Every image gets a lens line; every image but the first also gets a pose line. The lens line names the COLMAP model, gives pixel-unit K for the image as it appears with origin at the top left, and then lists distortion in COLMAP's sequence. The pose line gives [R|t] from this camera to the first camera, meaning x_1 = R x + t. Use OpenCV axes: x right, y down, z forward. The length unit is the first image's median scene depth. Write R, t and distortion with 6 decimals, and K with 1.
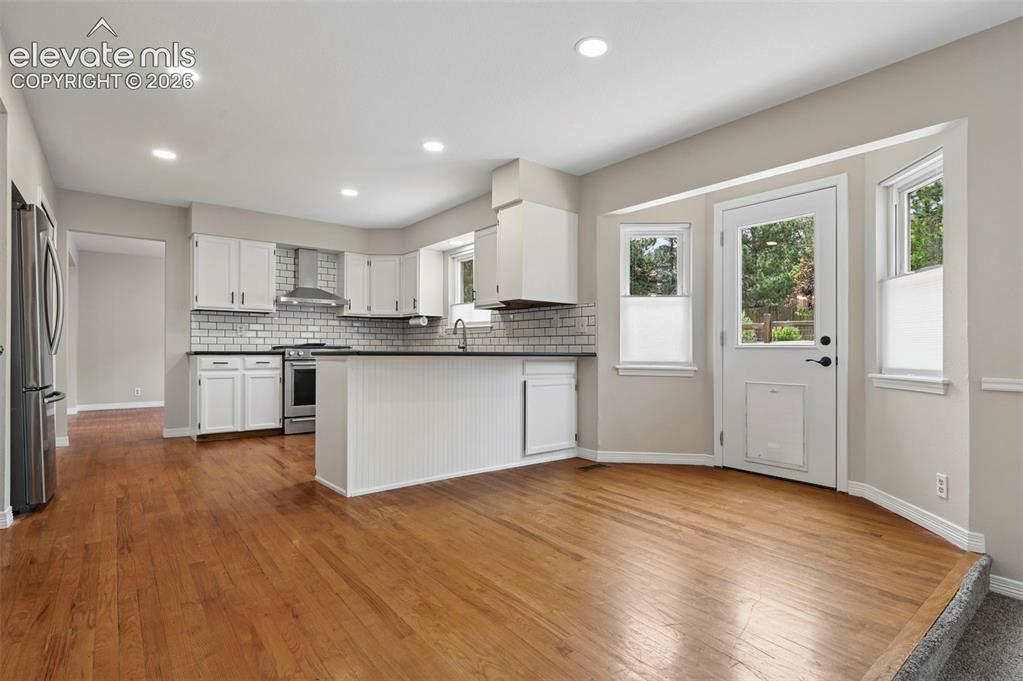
lens RADIAL K [[492.7, 0, 512.2], [0, 492.7, 345.8], [0, 0, 1]] dist [0.003792, 0.000457]
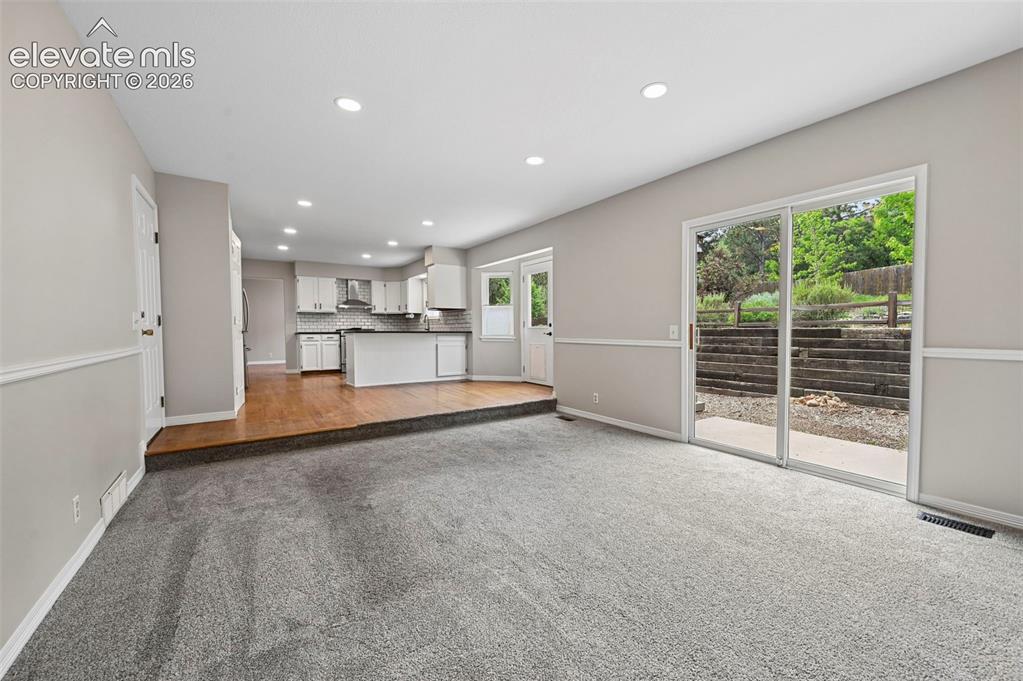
lens RADIAL K [[400.8, 0, 520.5], [0, 400.8, 343.9], [0, 0, 1]] dist [-0.003800, -0.000270]
pose [[0.997157, -0.006873, -0.075035, 0.402960], [0.010003, 0.999092, 0.041421, -0.001151], [0.074683, -0.042053, 0.996320, -0.595656]]
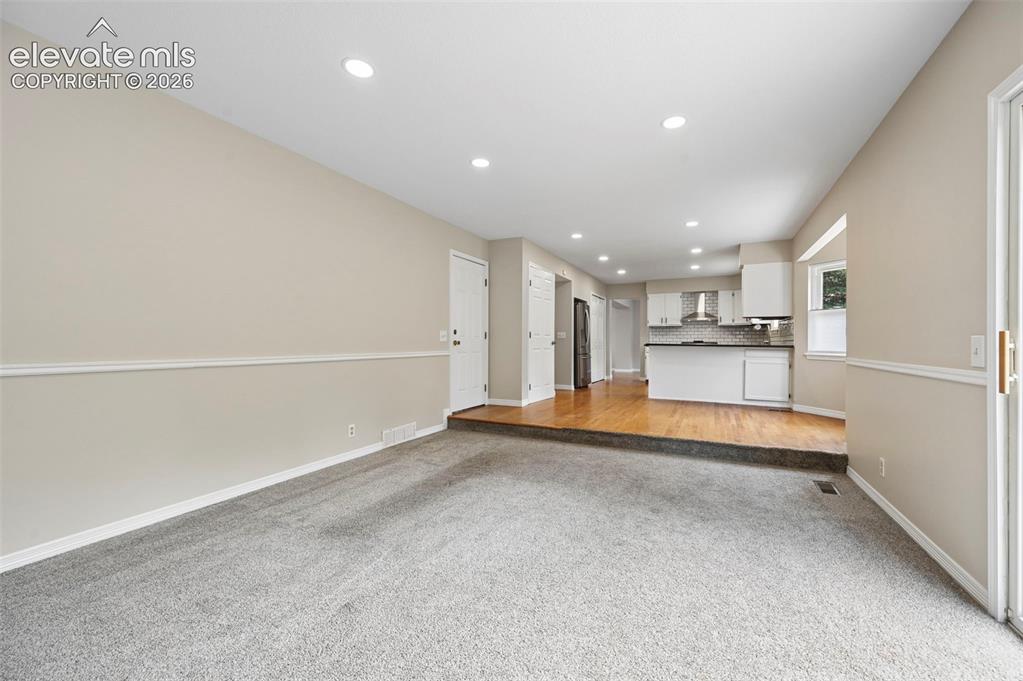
lens RADIAL K [[397.8, 0, 534.5], [0, 397.8, 342.9], [0, 0, 1]] dist [-0.002729, -0.000456]
pose [[0.446925, -0.002762, -0.894567, 0.758340], [0.003197, 0.999994, -0.001490, 0.003684], [0.894566, -0.002194, 0.446931, -0.298469]]
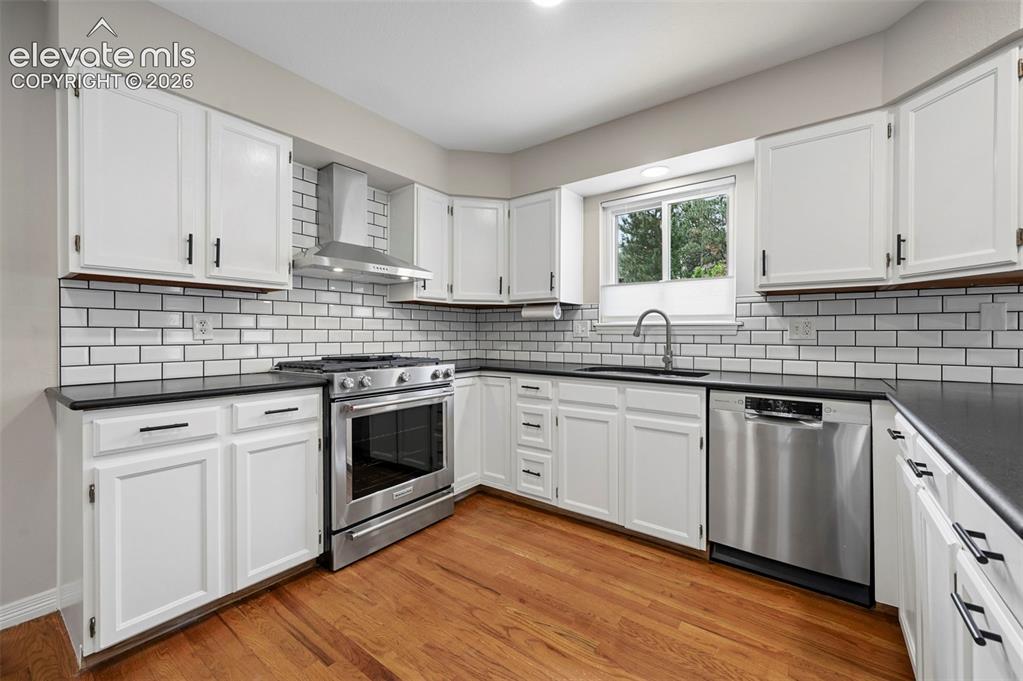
lens RADIAL K [[397.8, 0, 513.1], [0, 397.8, 333.7], [0, 0, 1]] dist [-0.002729, -0.000456]
pose [[0.966340, -0.002584, 0.257256, -0.394201], [0.000696, 0.999972, 0.007429, -0.030795], [-0.257268, -0.007000, 0.966315, 0.618066]]
